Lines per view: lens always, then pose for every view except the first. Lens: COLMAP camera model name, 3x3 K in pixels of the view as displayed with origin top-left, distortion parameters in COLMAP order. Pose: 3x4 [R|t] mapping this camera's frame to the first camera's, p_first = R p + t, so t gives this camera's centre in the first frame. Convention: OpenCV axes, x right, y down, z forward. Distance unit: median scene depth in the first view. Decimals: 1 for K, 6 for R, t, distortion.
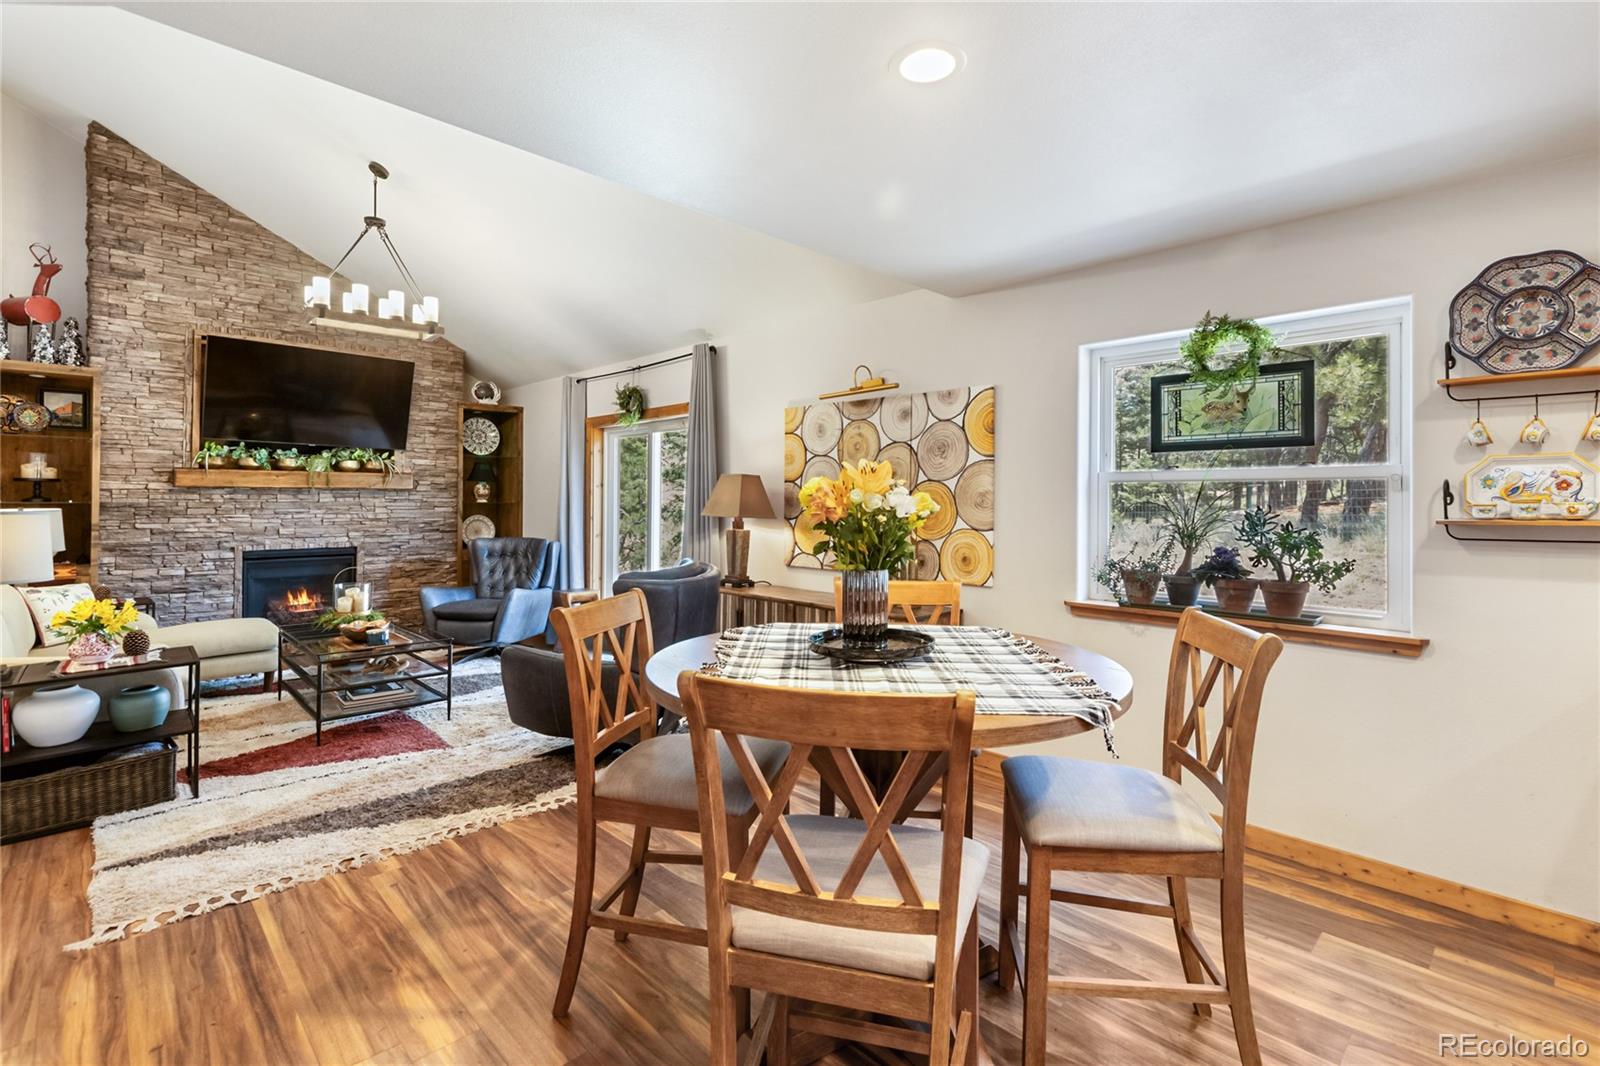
lens RADIAL K [[733.8, 0, 790.5], [0, 733.8, 495.7], [0, 0, 1]] dist [0.001385, -0.000424]
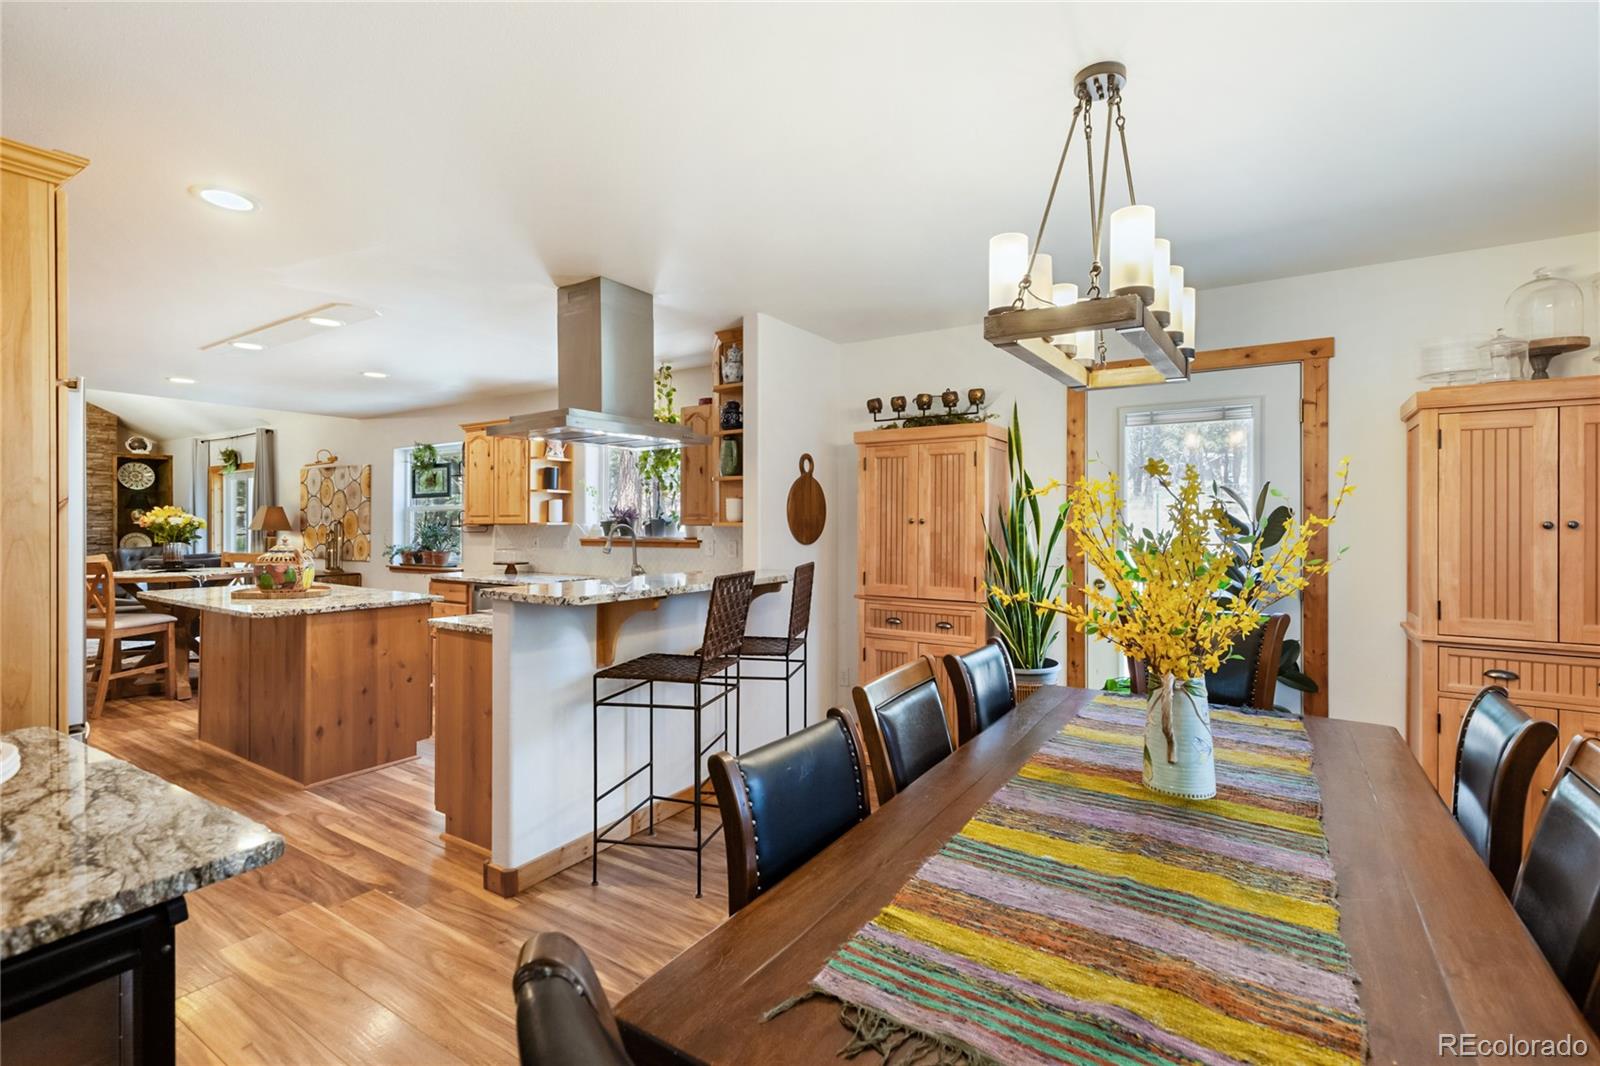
lens RADIAL K [[733.8, 0, 798.3], [0, 733.8, 530.8], [0, 0, 1]] dist [0.001385, -0.000424]
pose [[0.973773, -0.003810, 0.227489, 0.601182], [0.000872, 0.999915, 0.013013, 0.007059], [-0.227519, -0.012474, 0.973694, -0.799880]]
